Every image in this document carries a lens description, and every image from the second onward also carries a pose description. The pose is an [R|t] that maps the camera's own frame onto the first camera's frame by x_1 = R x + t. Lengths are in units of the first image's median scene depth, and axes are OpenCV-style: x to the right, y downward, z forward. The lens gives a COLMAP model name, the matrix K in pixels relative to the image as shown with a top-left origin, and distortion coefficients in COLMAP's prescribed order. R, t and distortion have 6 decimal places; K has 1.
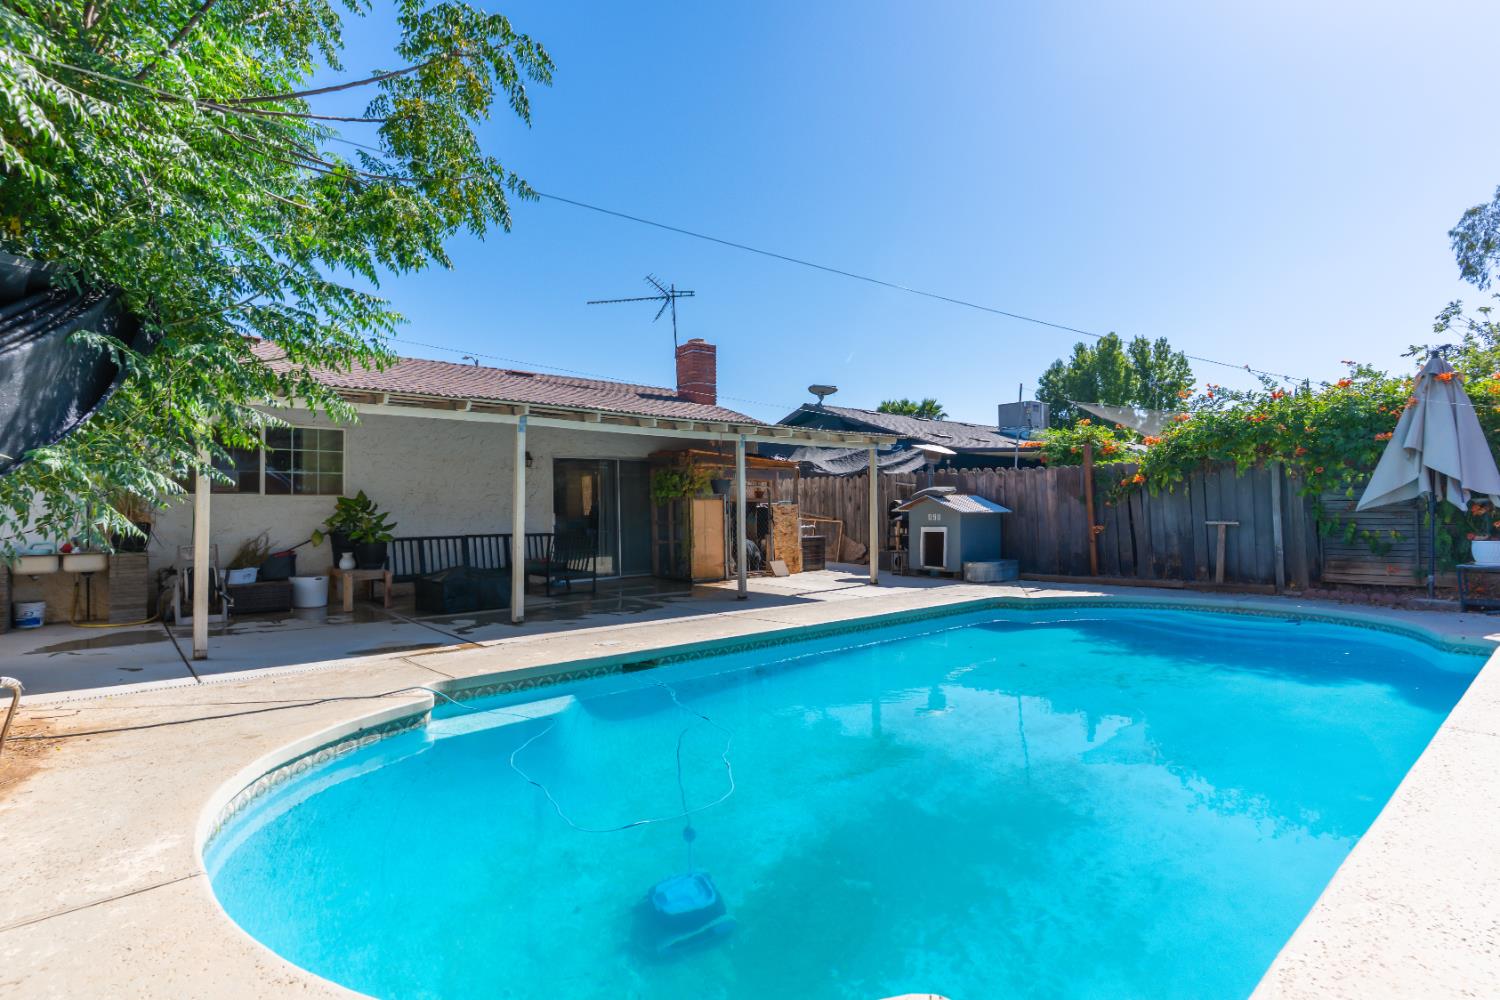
lens RADIAL K [[730.2, 0, 750.0], [0, 730.2, 500.0], [0, 0, 1]] dist [0.000749, 0.000042]
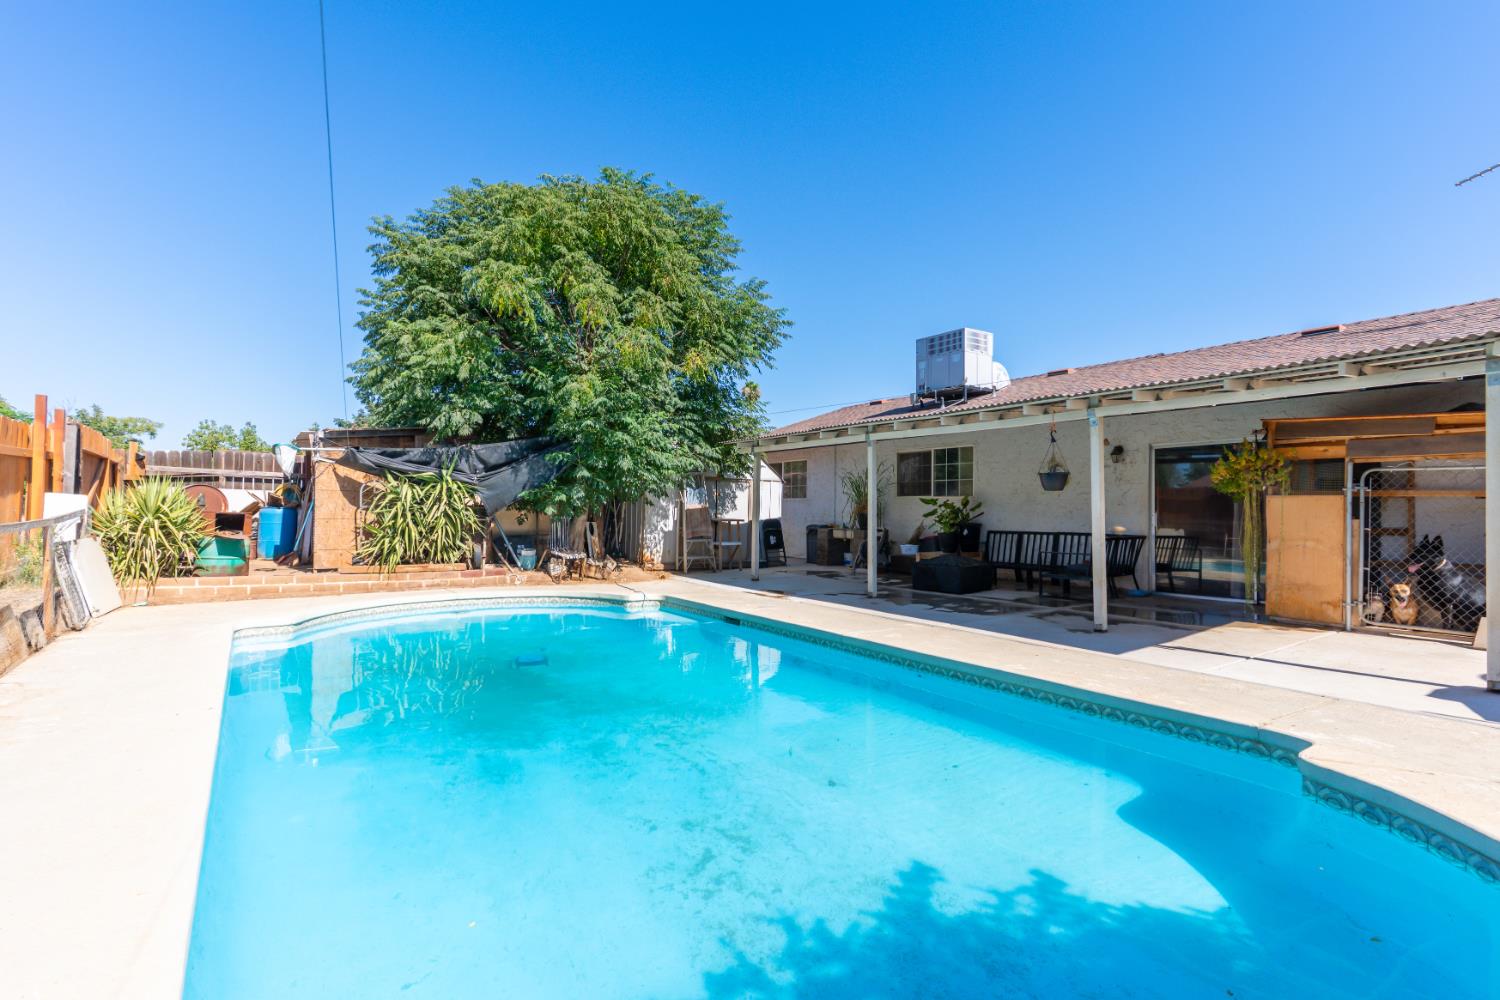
lens RADIAL K [[709.6, 0, 744.7], [0, 709.6, 500.8], [0, 0, 1]] dist [-0.001175, 0.000036]
pose [[-0.108512, 0.000122, -0.994095, 0.703155], [0.012247, 0.999924, -0.001214, -0.001360], [0.994020, -0.012307, -0.108505, 0.685627]]
